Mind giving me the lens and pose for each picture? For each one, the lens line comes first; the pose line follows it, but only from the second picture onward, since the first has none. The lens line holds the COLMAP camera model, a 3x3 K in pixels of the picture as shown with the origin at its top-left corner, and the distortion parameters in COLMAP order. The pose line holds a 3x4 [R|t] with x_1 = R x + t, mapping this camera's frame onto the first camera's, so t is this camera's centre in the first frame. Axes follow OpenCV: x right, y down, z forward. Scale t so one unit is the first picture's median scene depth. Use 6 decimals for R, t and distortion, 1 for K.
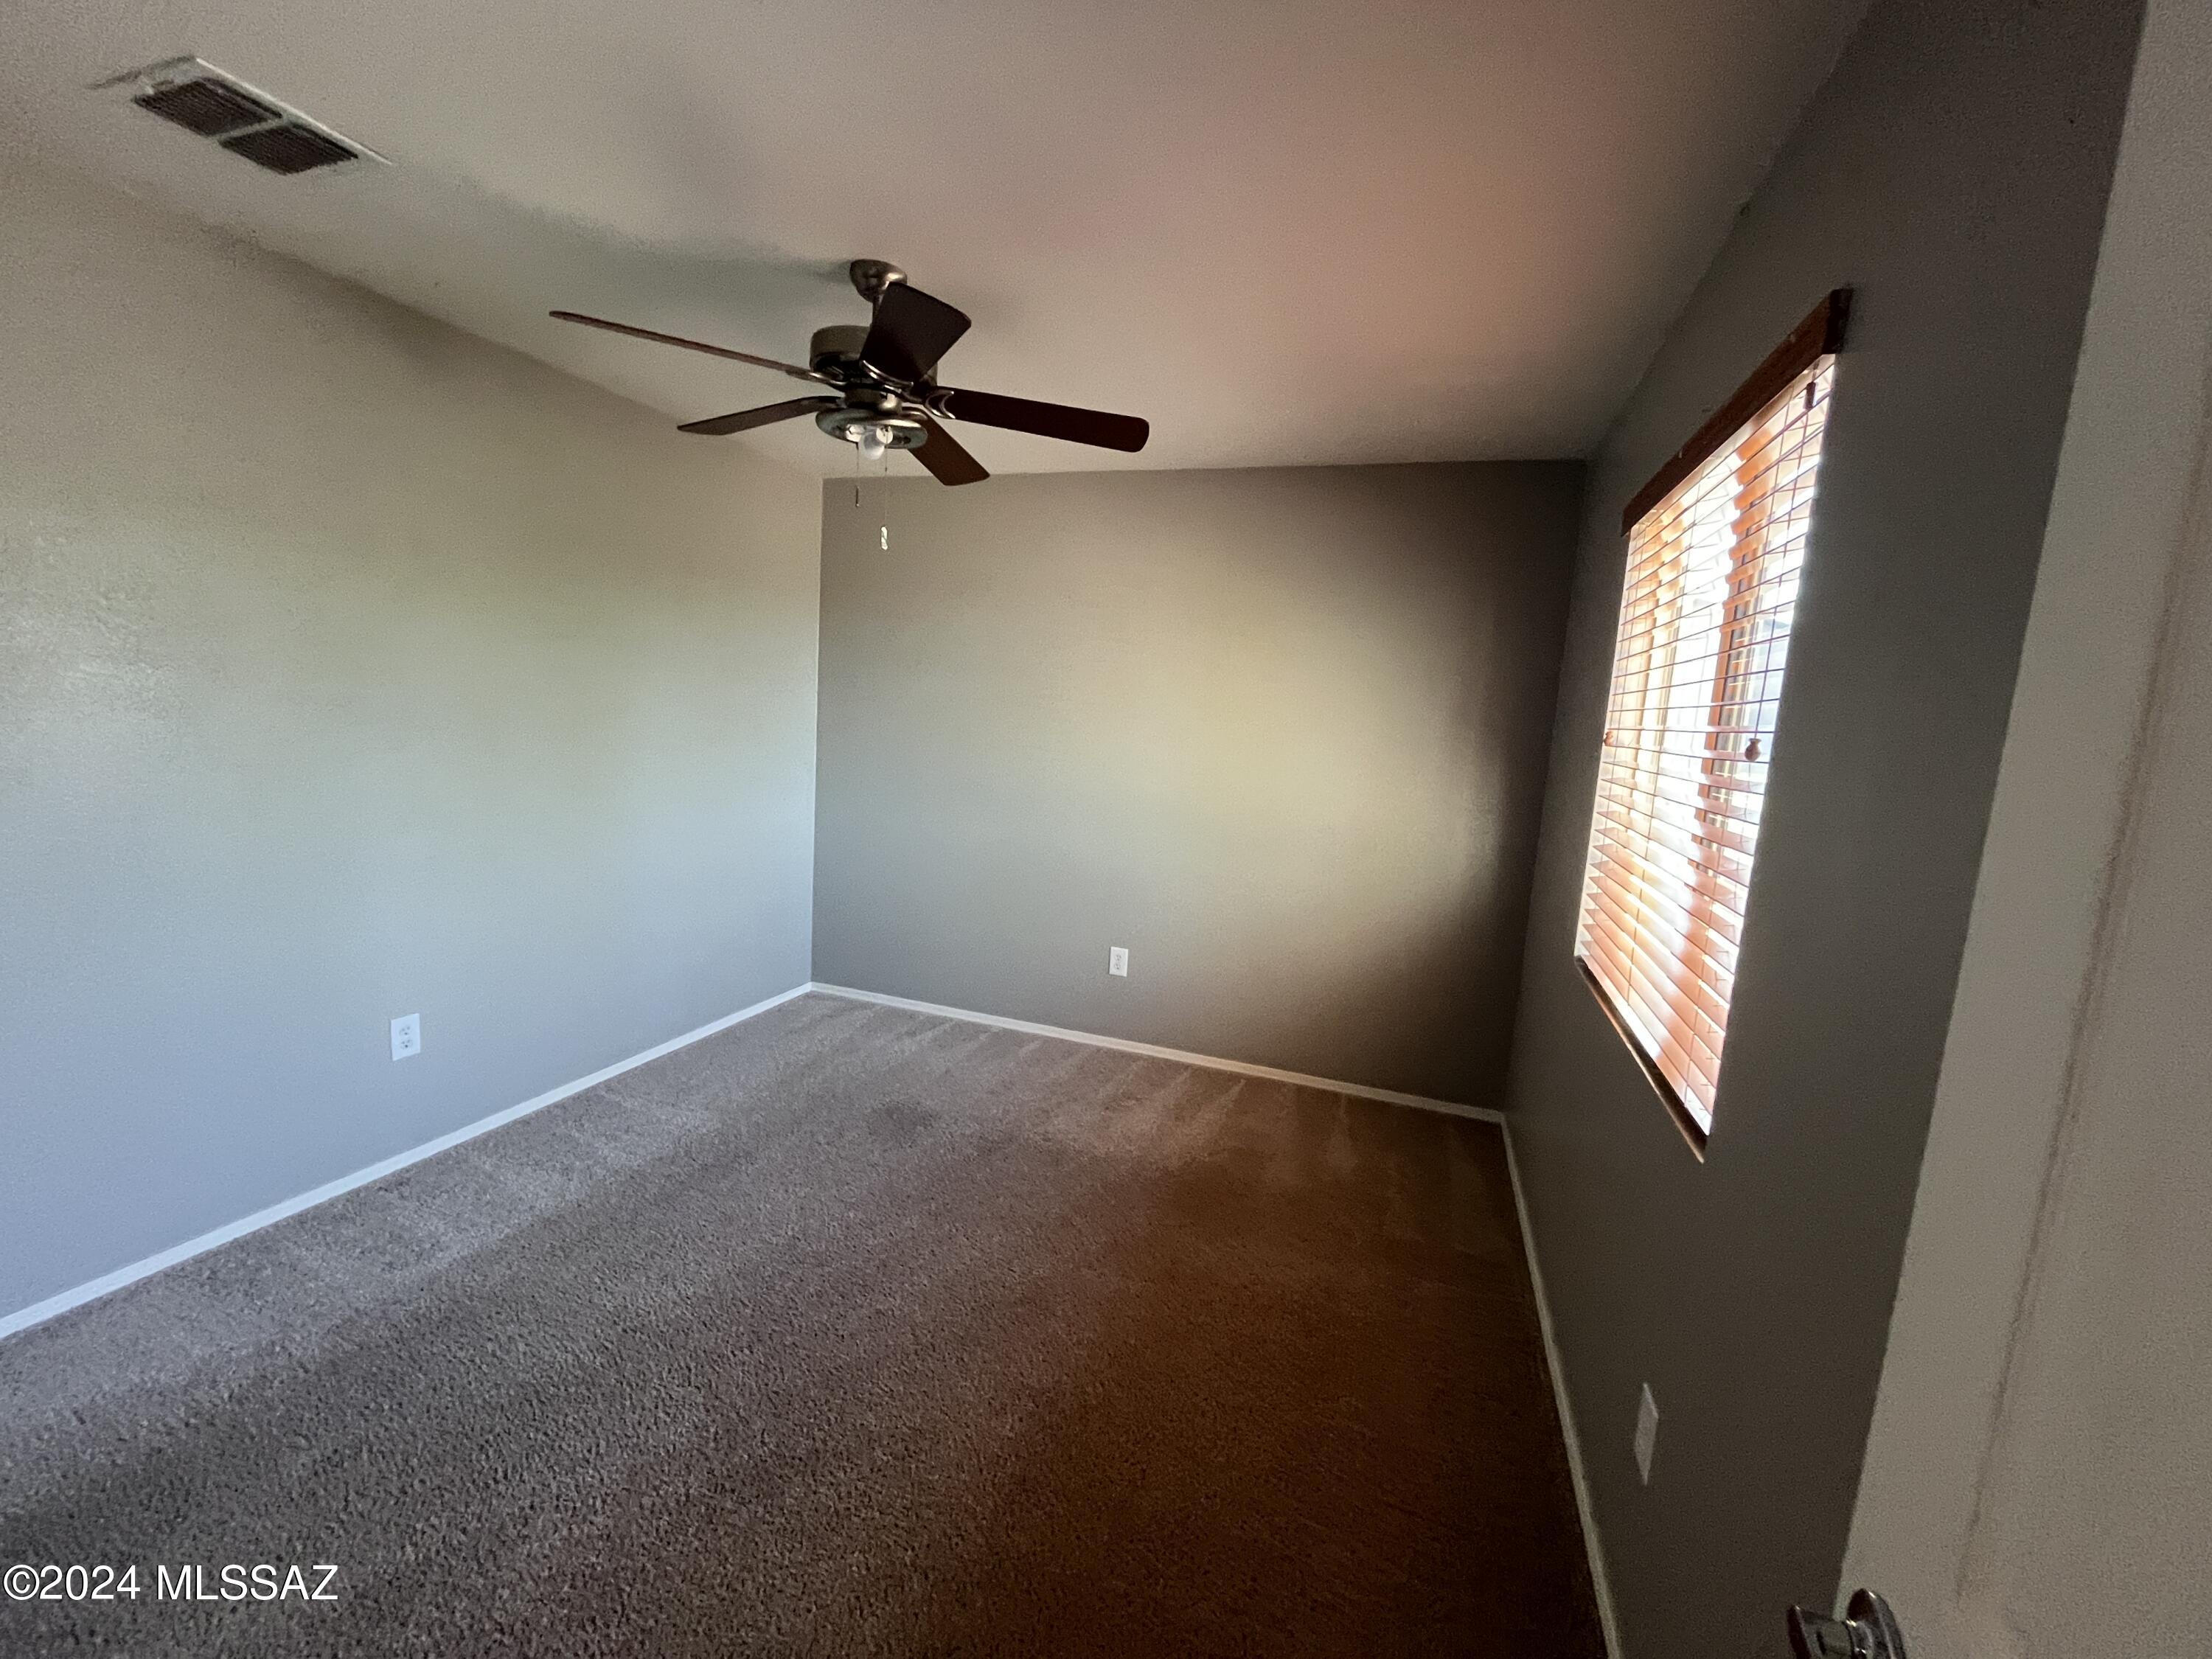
lens RADIAL K [[917.4, 0, 1112.1], [0, 917.4, 830.9], [0, 0, 1]] dist [0.003543, -0.001037]
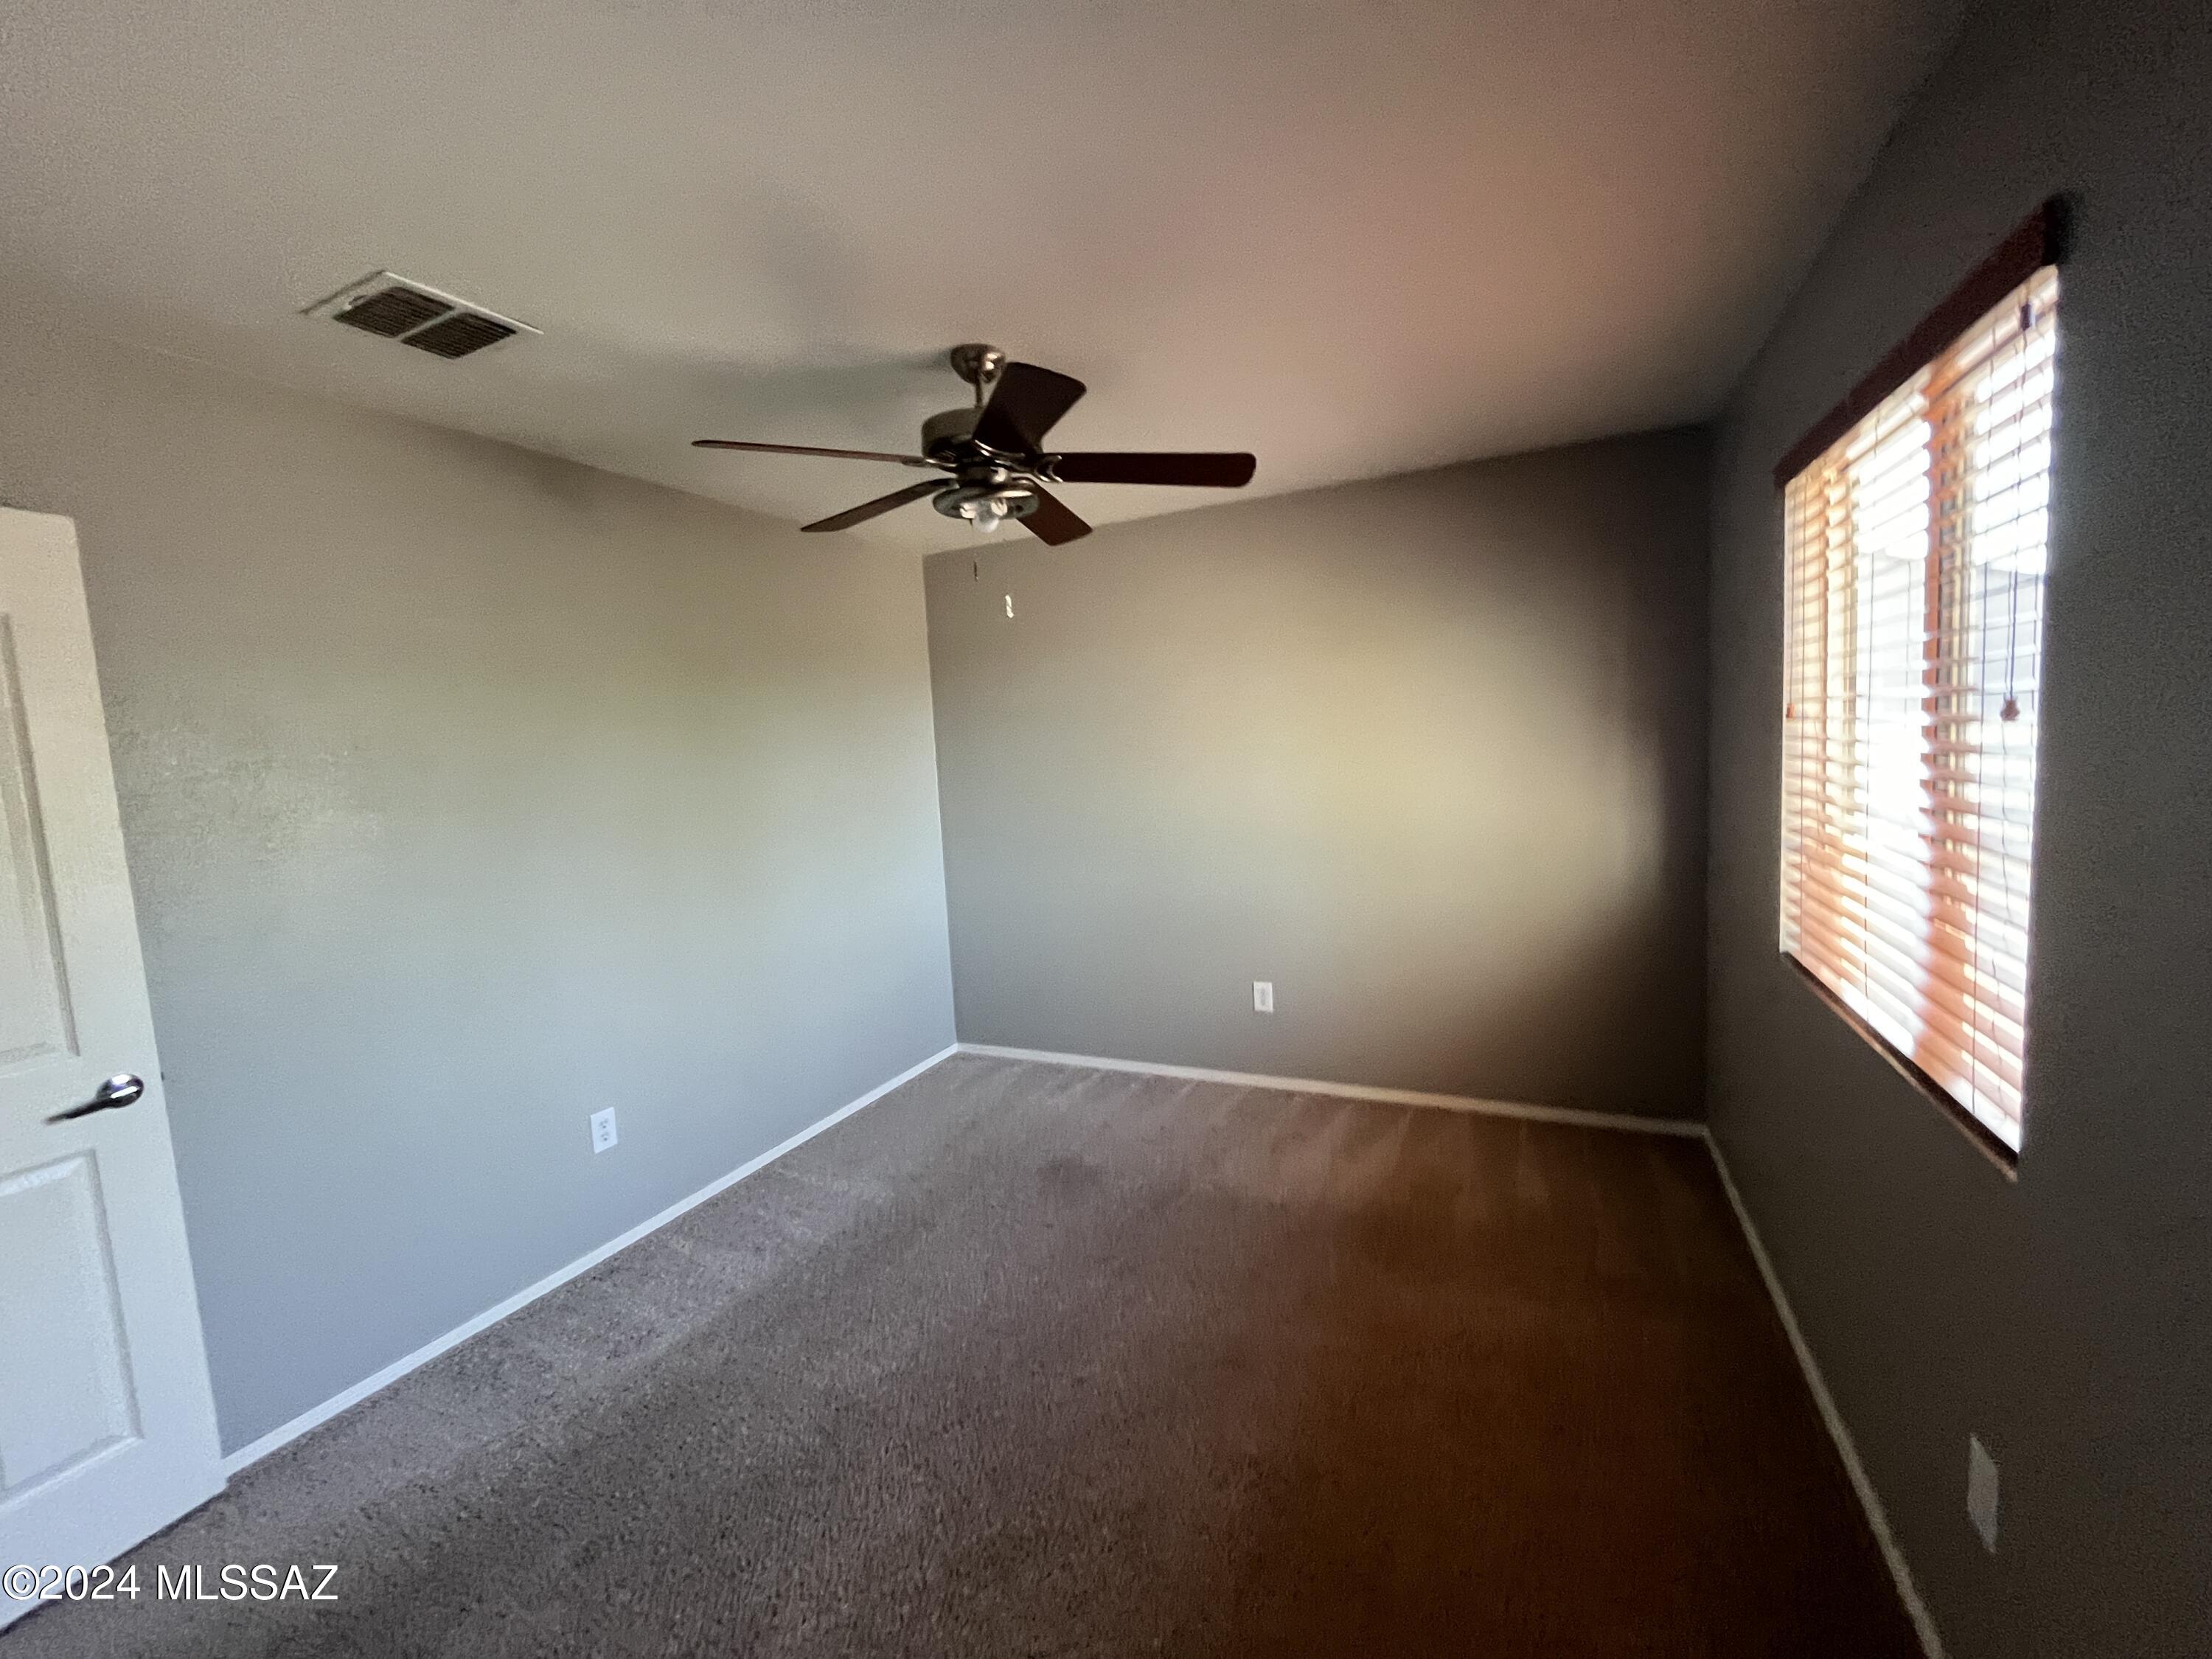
lens RADIAL K [[917.4, 0, 1105.9], [0, 917.4, 830.5], [0, 0, 1]] dist [0.003543, -0.001037]
pose [[0.987645, -0.109157, -0.112436, -0.050947], [0.104765, 0.993511, -0.044279, -0.014286], [0.116540, 0.031953, 0.992672, 0.007504]]
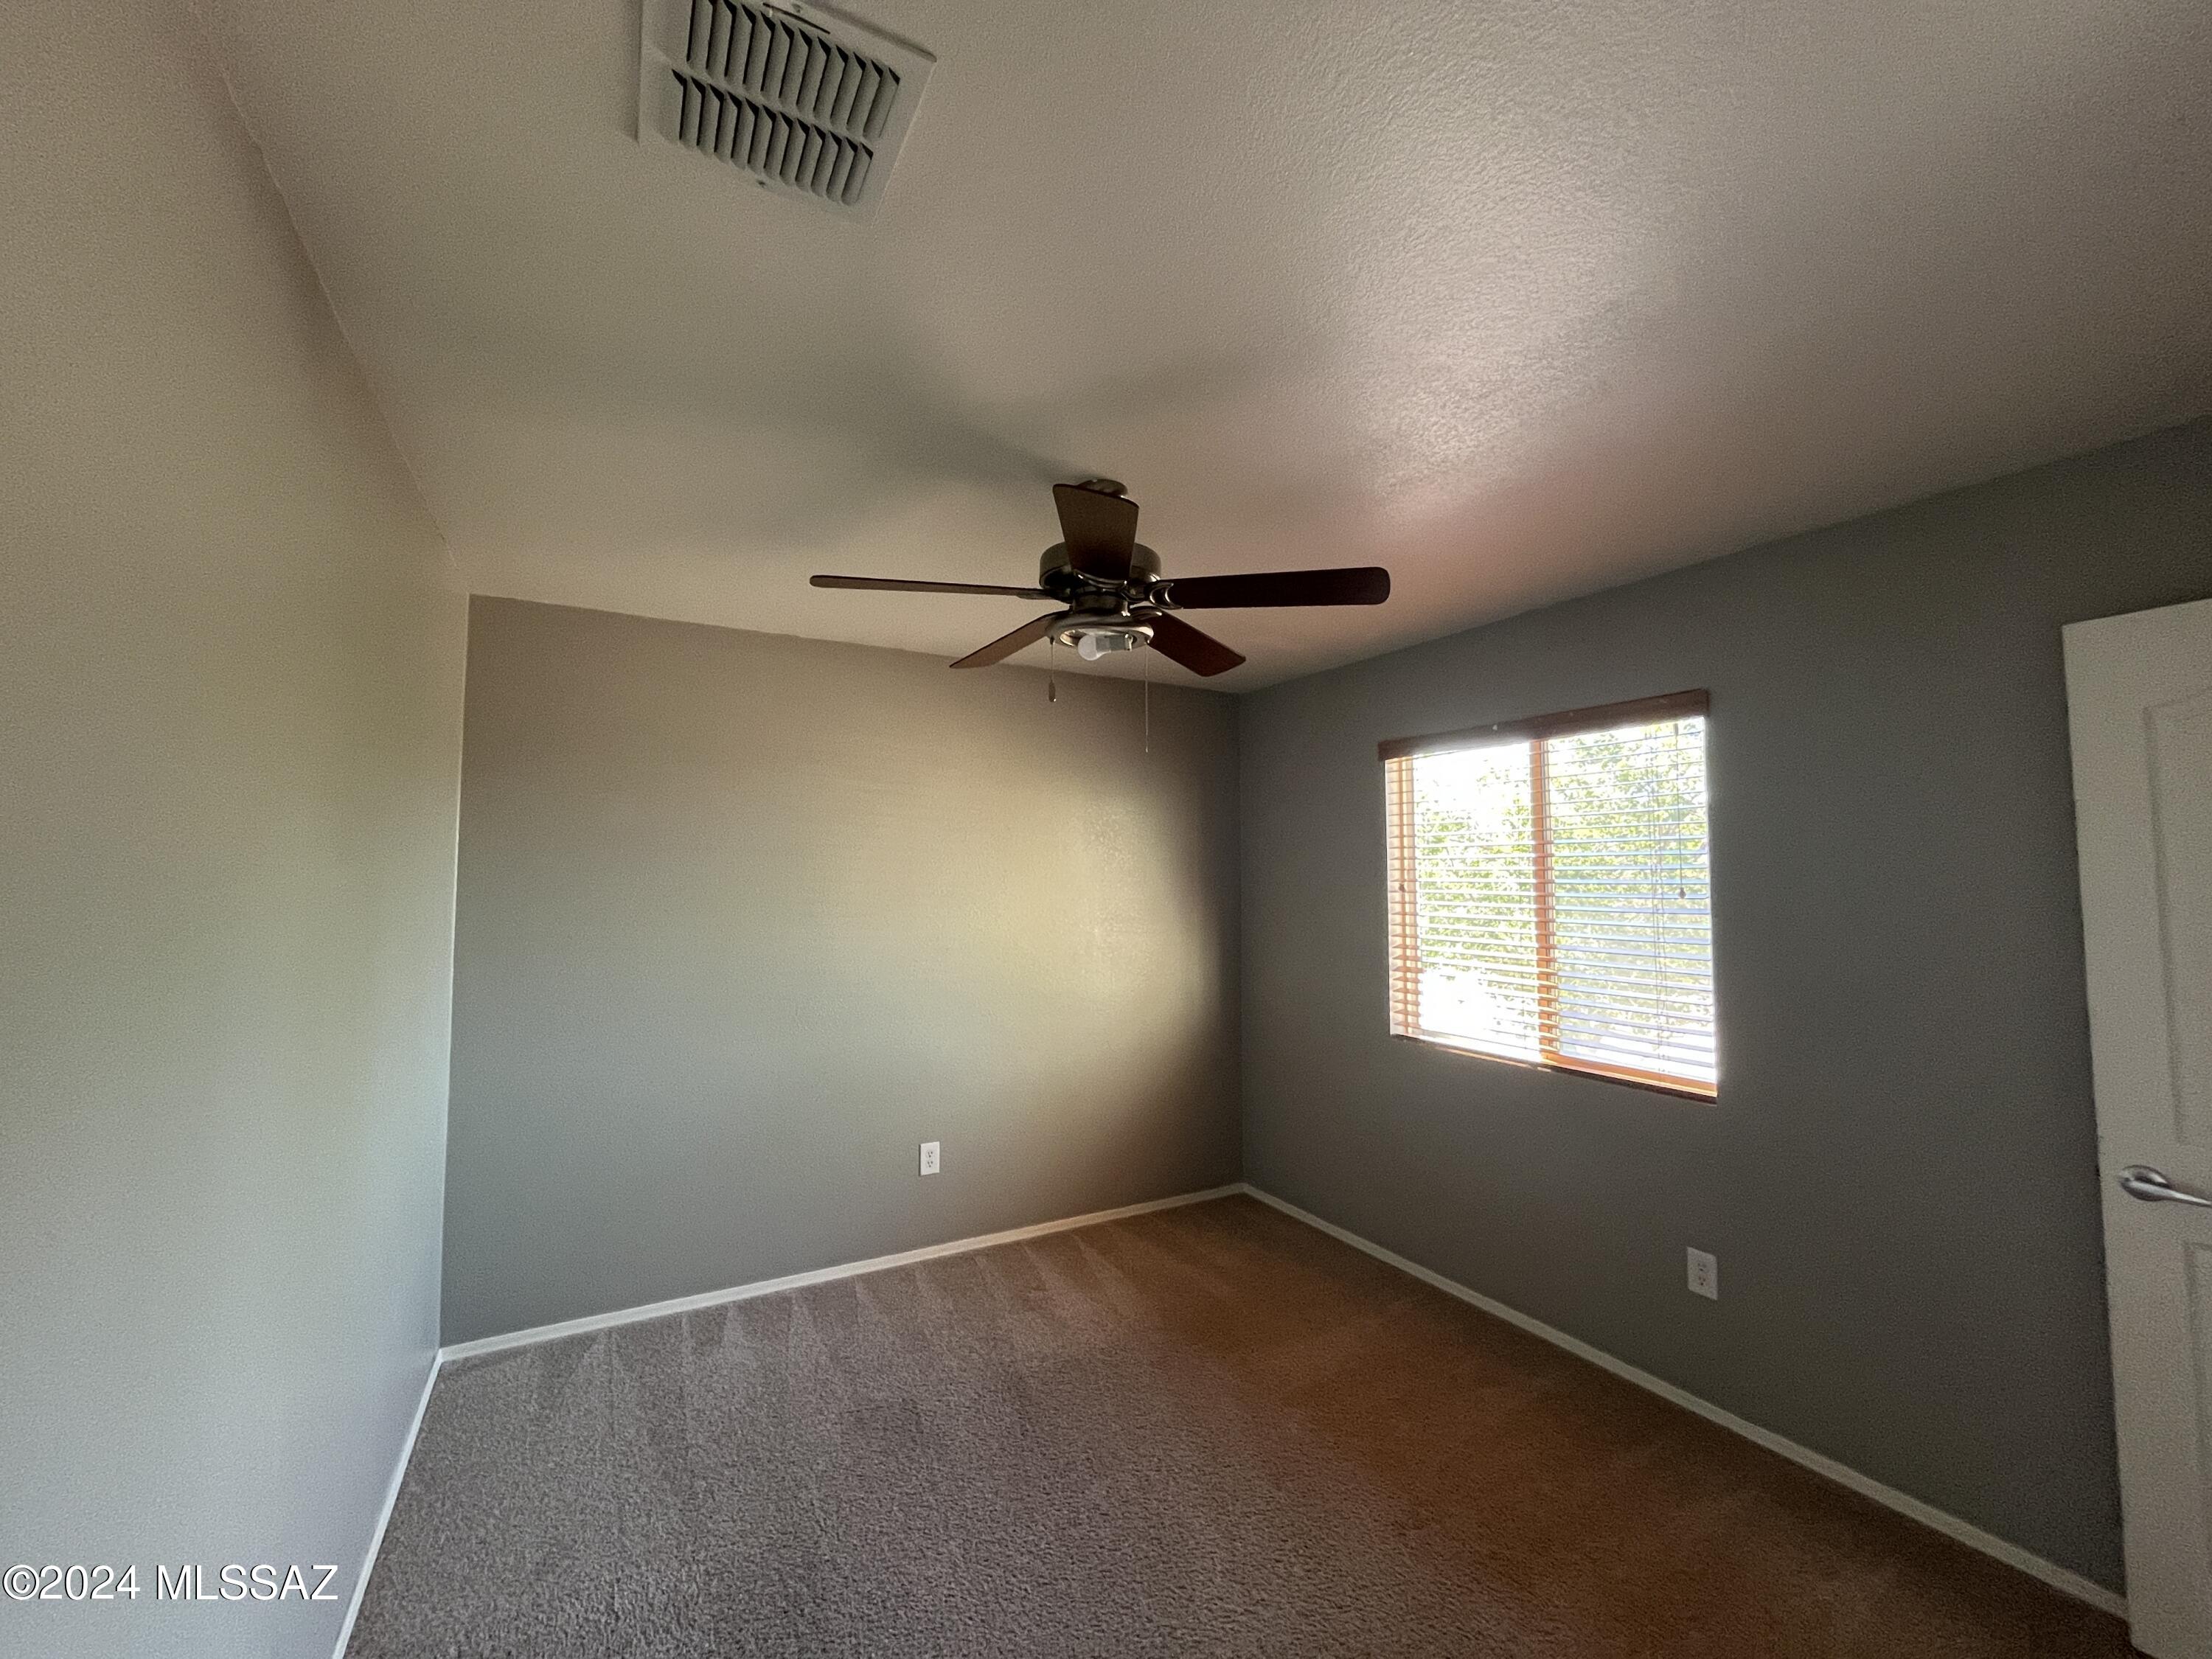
lens RADIAL K [[917.4, 0, 1093.6], [0, 917.4, 818.6], [0, 0, 1]] dist [0.003543, -0.001037]
pose [[0.645222, -0.007127, 0.763962, -1.033636], [0.139224, 0.984310, -0.108402, -0.124164], [-0.751202, 0.176305, 0.636091, 0.401278]]
